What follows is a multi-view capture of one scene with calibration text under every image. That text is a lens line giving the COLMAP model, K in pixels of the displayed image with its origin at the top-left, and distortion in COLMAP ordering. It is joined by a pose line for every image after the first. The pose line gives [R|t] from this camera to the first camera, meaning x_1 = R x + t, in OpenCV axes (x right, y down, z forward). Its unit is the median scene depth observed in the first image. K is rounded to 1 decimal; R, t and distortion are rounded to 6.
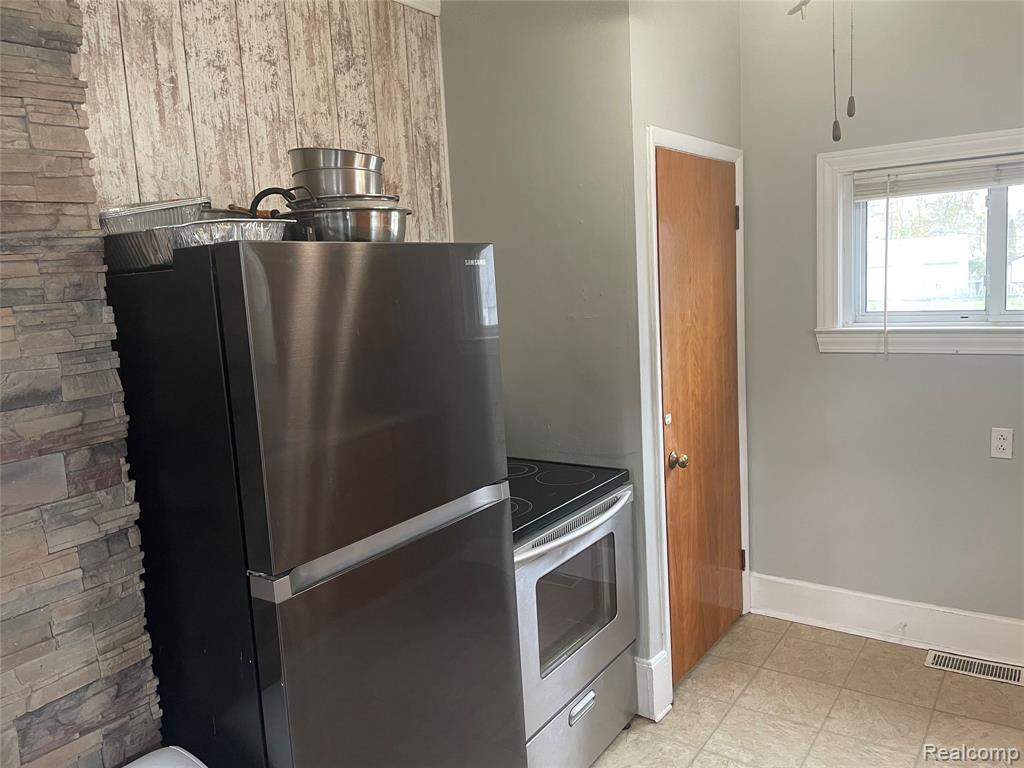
lens RADIAL K [[777.6, 0, 522.6], [0, 777.6, 372.0], [0, 0, 1]] dist [0.086089, -0.117012]
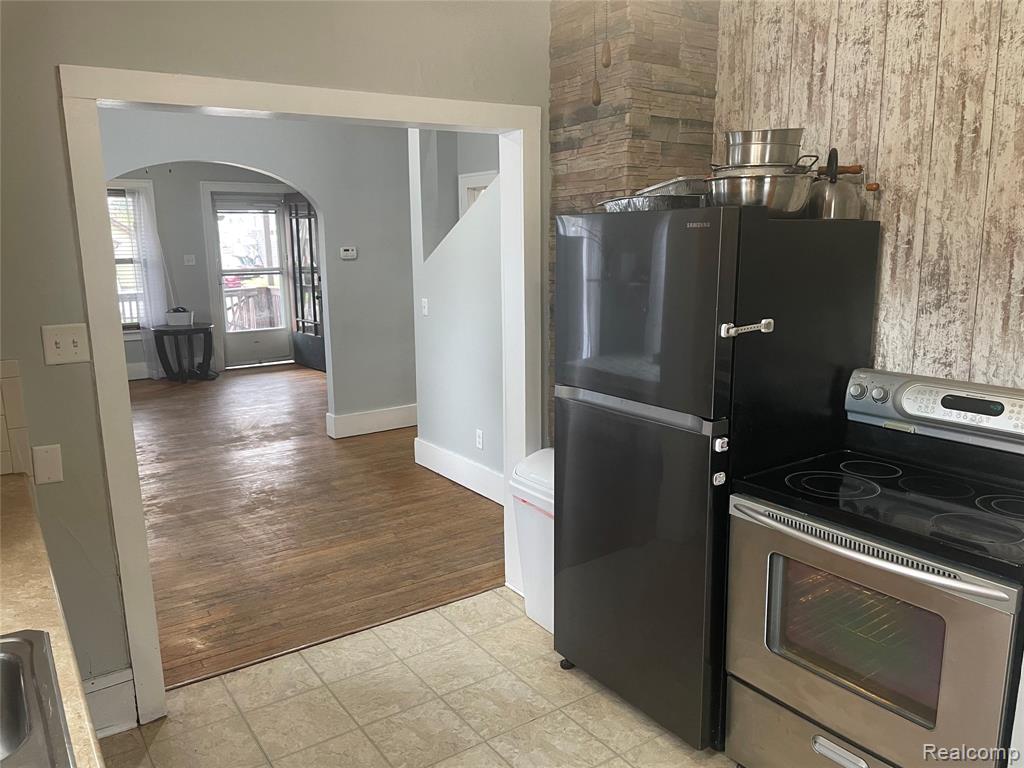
lens RADIAL K [[771.8, 0, 518.9], [0, 771.8, 381.9], [0, 0, 1]] dist [0.086230, -0.117523]
pose [[-0.333833, 0.236126, -0.912579, 0.831512], [-0.085044, 0.956625, 0.278633, -0.157941], [0.938788, 0.170626, -0.299272, 0.818022]]
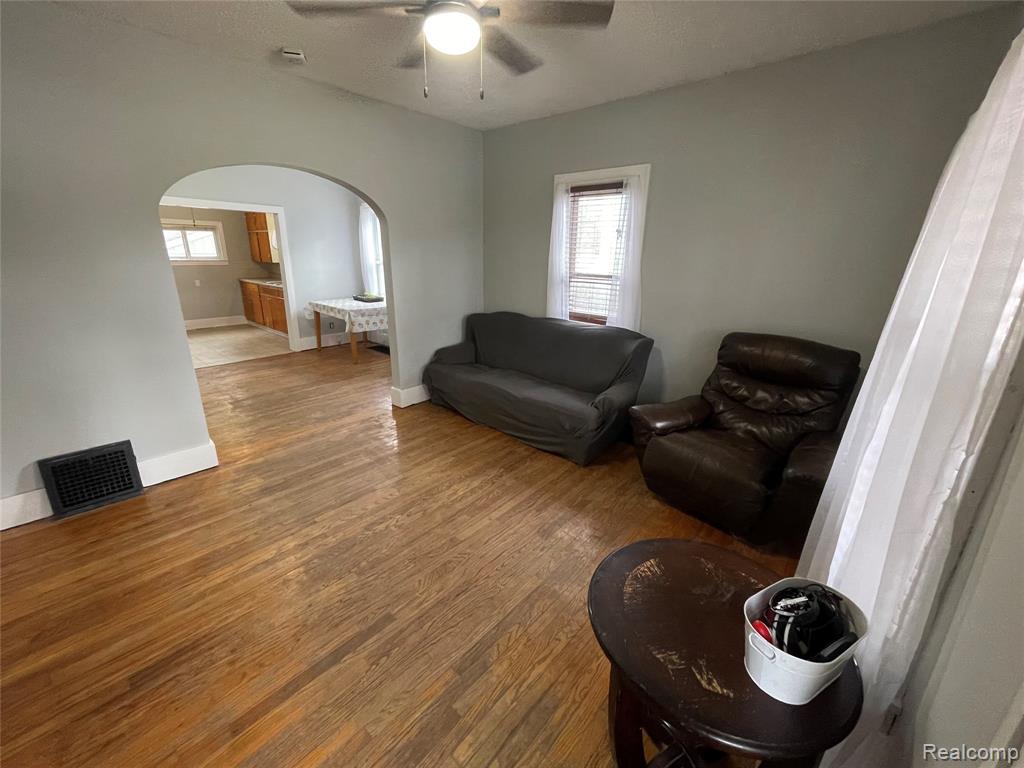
lens RADIAL K [[413.0, 0, 510.6], [0, 413.0, 381.1], [0, 0, 1]] dist [-0.008792, 0.000312]
pose [[0.097387, -0.245022, 0.964614, -2.183710], [0.098550, 0.966832, 0.235636, 0.312432], [-0.990355, 0.072115, 0.118304, -1.457460]]
